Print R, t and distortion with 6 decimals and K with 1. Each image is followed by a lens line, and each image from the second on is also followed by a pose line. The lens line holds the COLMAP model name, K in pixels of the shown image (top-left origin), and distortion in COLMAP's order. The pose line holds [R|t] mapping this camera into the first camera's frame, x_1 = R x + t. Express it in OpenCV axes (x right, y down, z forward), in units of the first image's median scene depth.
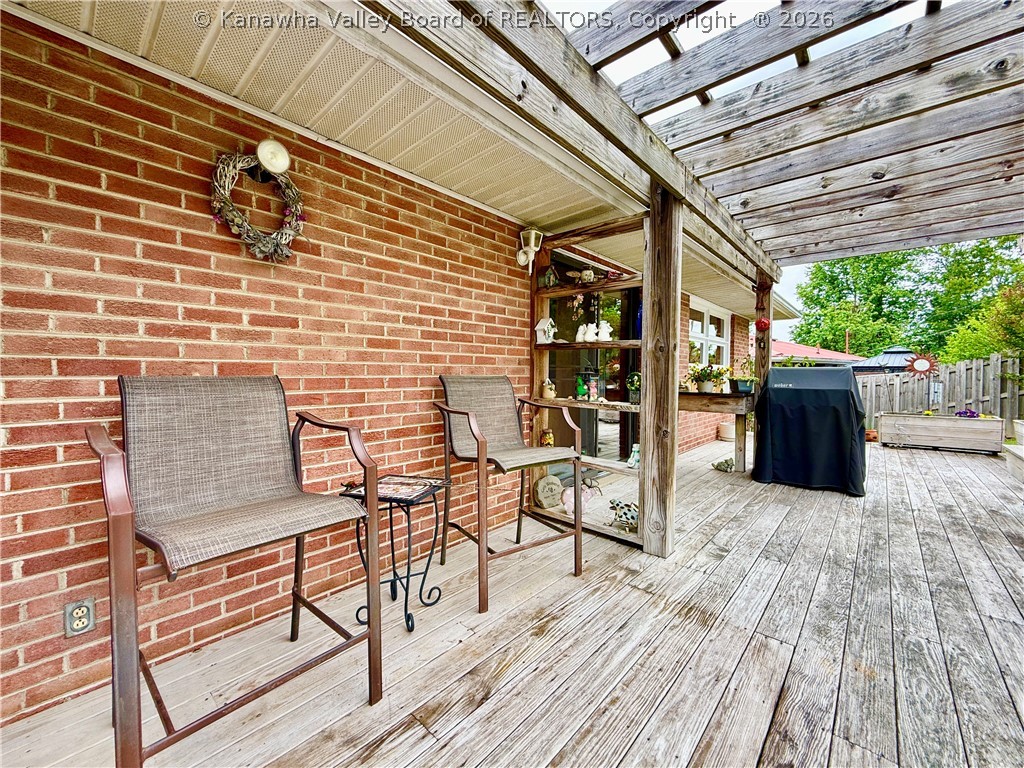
lens RADIAL K [[408.2, 0, 510.2], [0, 408.2, 384.2], [0, 0, 1]] dist [-0.000029, 0.000133]
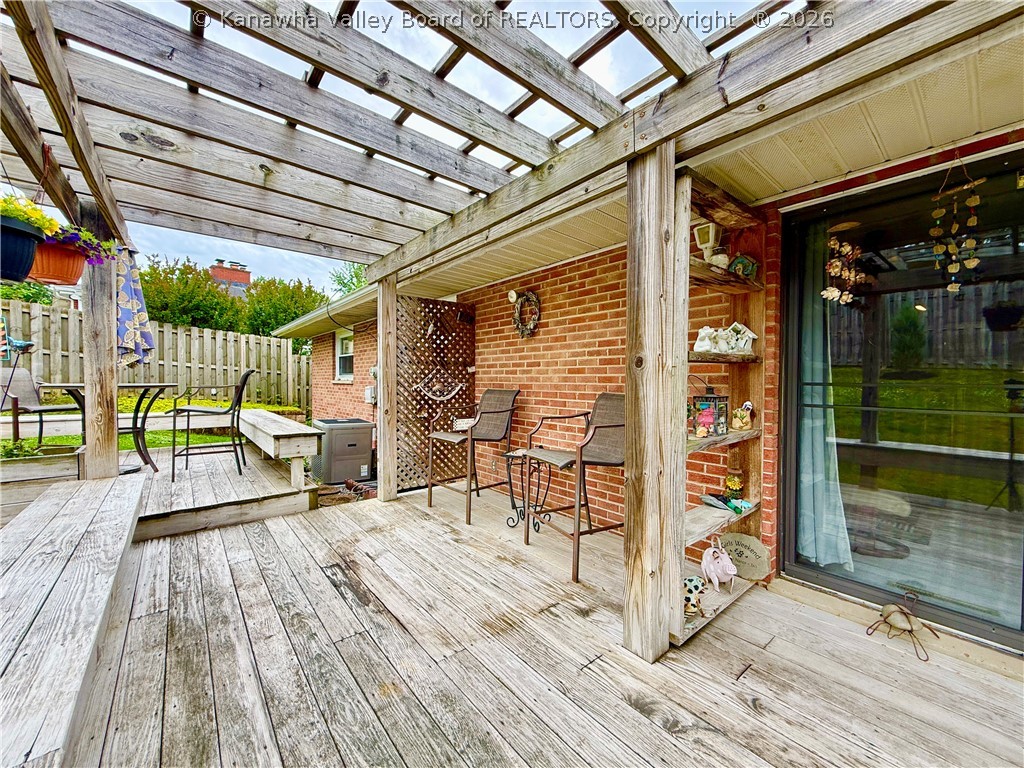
lens RADIAL K [[408.2, 0, 512.3], [0, 408.2, 383.9], [0, 0, 1]] dist [-0.000029, 0.000133]
pose [[-0.145808, 0.005391, -0.989298, 1.350901], [-0.033559, 0.999383, 0.010392, -0.061613], [0.988744, 0.034715, -0.145537, 1.053382]]
